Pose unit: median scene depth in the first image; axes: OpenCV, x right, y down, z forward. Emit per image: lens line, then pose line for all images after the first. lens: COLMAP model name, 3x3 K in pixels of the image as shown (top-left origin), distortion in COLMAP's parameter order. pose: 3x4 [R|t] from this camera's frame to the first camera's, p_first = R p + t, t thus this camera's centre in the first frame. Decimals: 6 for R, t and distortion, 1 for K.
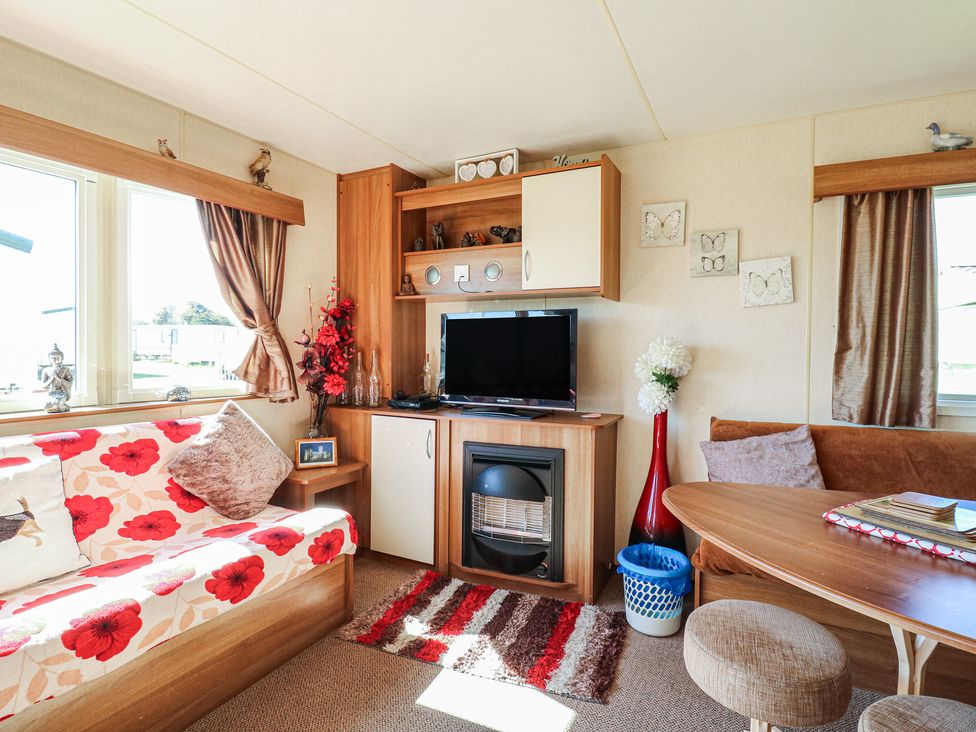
lens RADIAL K [[509.1, 0, 496.9], [0, 509.1, 358.2], [0, 0, 1]] dist [0.003851, -0.015781]
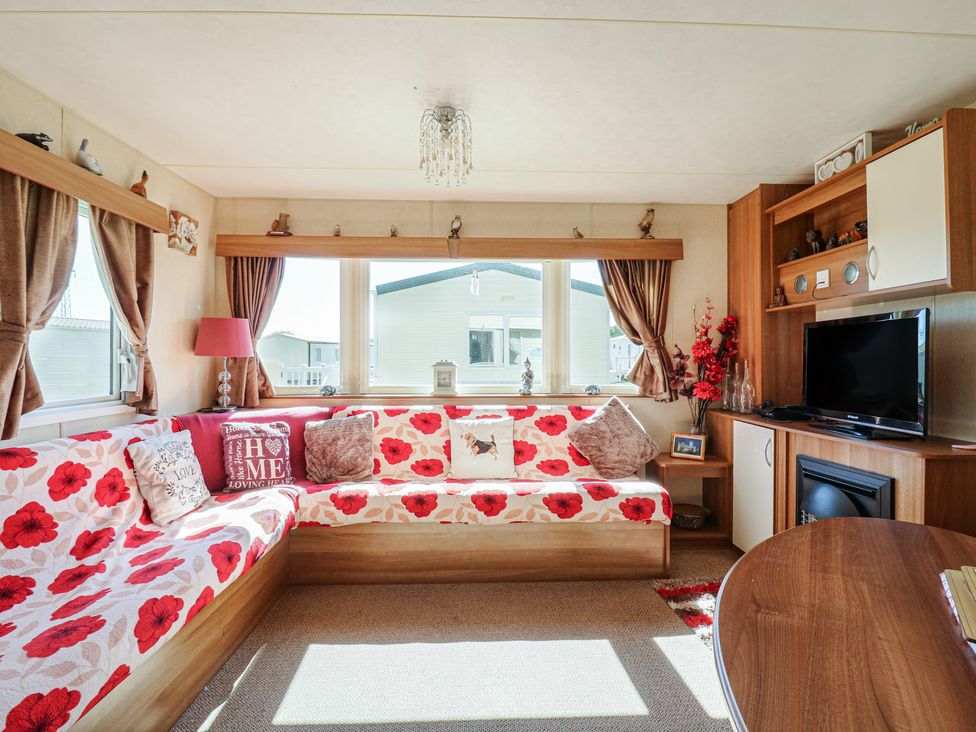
lens RADIAL K [[509.1, 0, 501.1], [0, 509.1, 357.6], [0, 0, 1]] dist [0.003851, -0.015781]
pose [[0.486366, -0.007742, -0.873721, 0.566782], [-0.015155, 0.999736, -0.017294, 0.004794], [0.873624, 0.021652, 0.486120, 0.031037]]
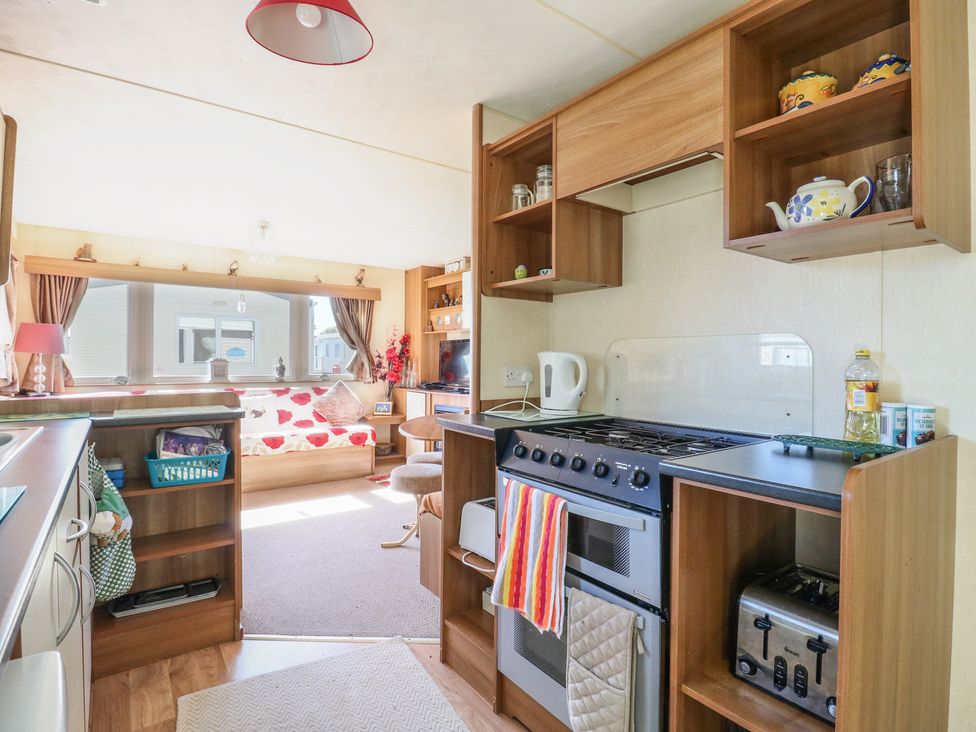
lens RADIAL K [[509.1, 0, 498.0], [0, 509.1, 359.0], [0, 0, 1]] dist [0.003851, -0.015781]
pose [[0.894398, -0.002176, -0.447266, 1.190414], [-0.010111, 0.999634, -0.025083, 0.035558], [0.447157, 0.026956, 0.894049, -0.791832]]
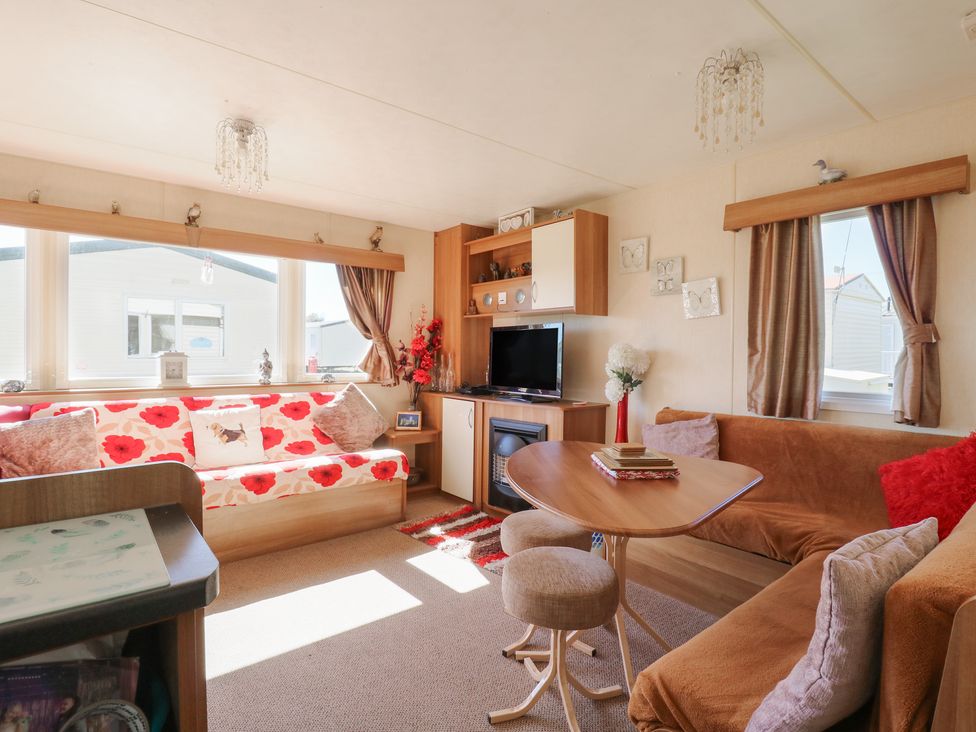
lens RADIAL K [[509.1, 0, 497.6], [0, 509.1, 357.3], [0, 0, 1]] dist [0.003851, -0.015781]
pose [[0.915910, 0.006104, -0.401336, 0.584386], [-0.011602, 0.999869, -0.011271, 0.012842], [0.401215, 0.014979, 0.915861, -0.336507]]
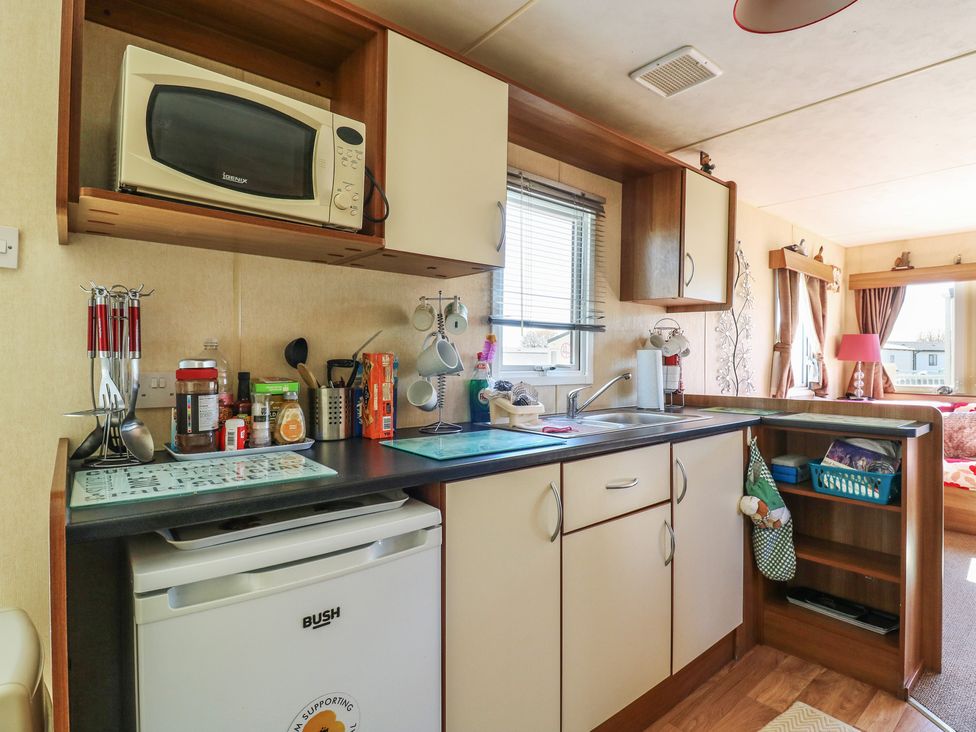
lens RADIAL K [[509.1, 0, 499.5], [0, 509.1, 359.8], [0, 0, 1]] dist [0.003851, -0.015781]
pose [[-0.391510, -0.013015, -0.920082, 1.308927], [-0.033512, 0.999438, 0.000123, 0.028607], [0.919564, 0.030882, -0.391726, -0.446813]]
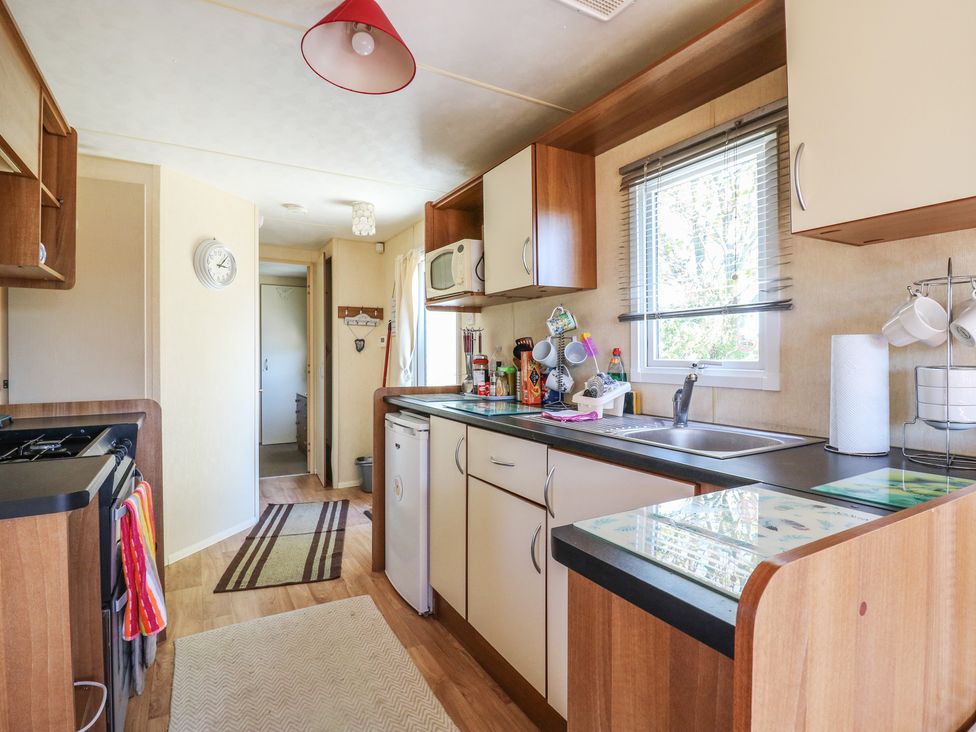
lens RADIAL K [[509.1, 0, 498.5], [0, 509.1, 357.6], [0, 0, 1]] dist [0.003851, -0.015781]
pose [[-0.846483, -0.011274, 0.532297, 0.245380], [0.008147, 0.999384, 0.034123, 0.001416], [-0.532354, 0.033221, -0.845870, 0.086625]]
